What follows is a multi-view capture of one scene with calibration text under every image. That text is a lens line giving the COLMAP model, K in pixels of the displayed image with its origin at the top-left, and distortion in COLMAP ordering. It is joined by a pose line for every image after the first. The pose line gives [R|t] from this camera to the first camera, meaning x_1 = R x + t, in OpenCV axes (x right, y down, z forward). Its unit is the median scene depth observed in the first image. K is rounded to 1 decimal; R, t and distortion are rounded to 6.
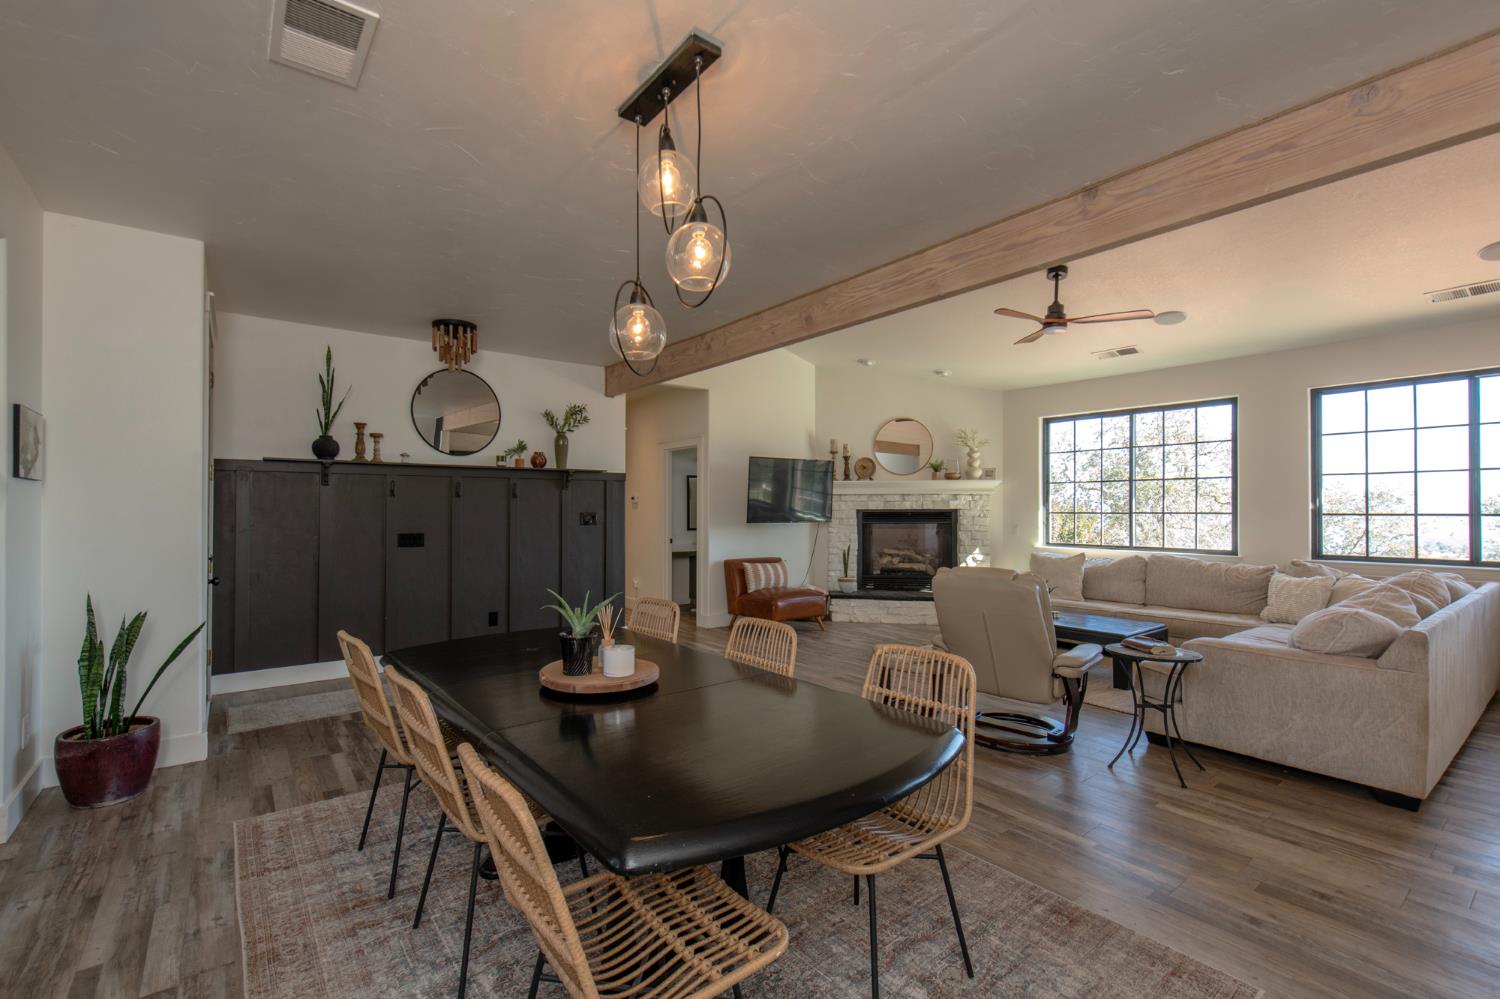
lens RADIAL K [[650.8, 0, 695.5], [0, 650.8, 507.6], [0, 0, 1]] dist [0.002324, 0.001149]
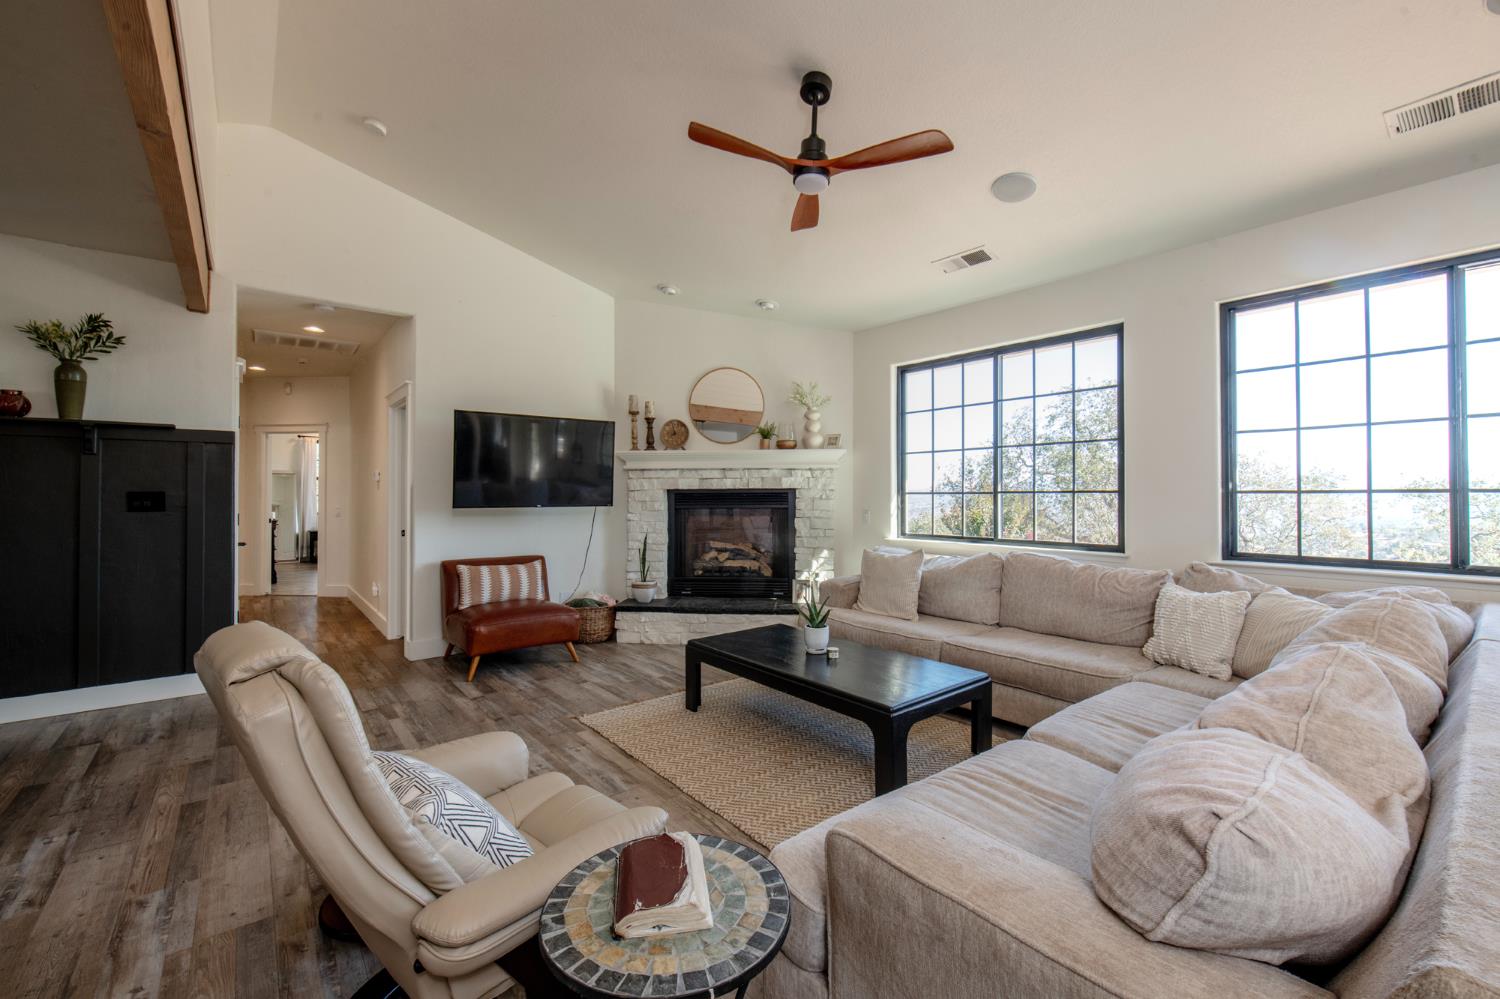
lens RADIAL K [[615.3, 0, 752.6], [0, 615.3, 491.3], [0, 0, 1]] dist [-0.000897, -0.000578]
pose [[0.997649, -0.001055, 0.068516, 0.384847], [0.001403, 0.999986, -0.005040, 0.011144], [-0.068510, 0.005124, 0.997637, 0.370930]]
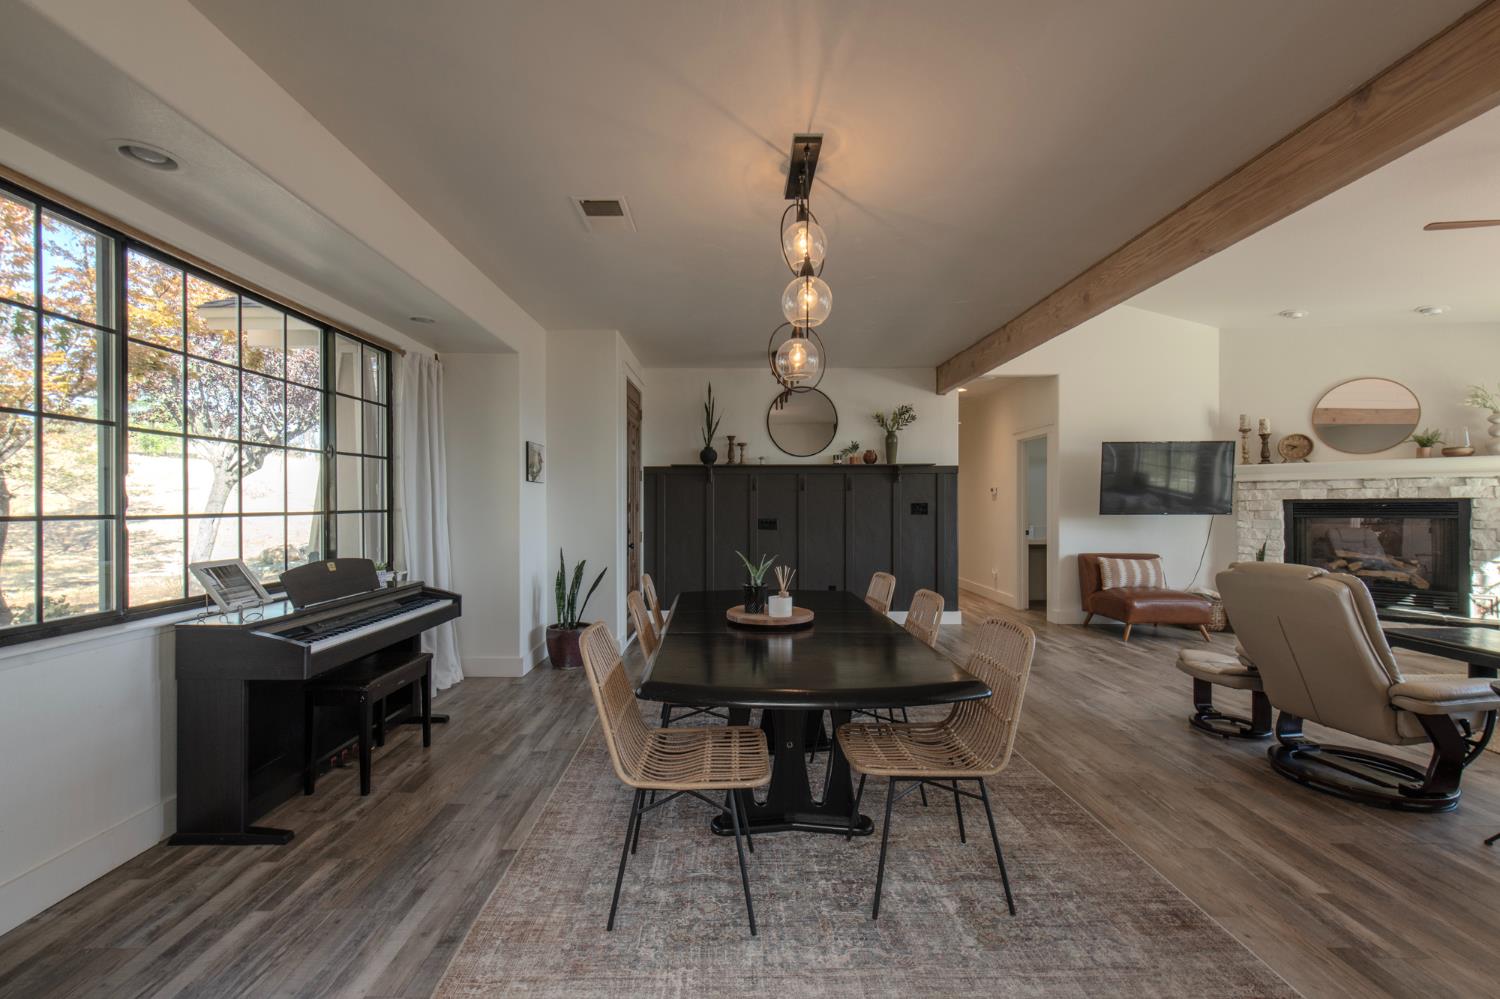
lens RADIAL K [[623.8, 0, 718.3], [0, 623.8, 507.1], [0, 0, 1]] dist [-0.000343, -0.000051]
pose [[0.803502, 0.001384, -0.595300, 0.188682], [0.002653, 0.999979, 0.005907, 0.007518], [0.595296, -0.006326, 0.803482, -0.039491]]
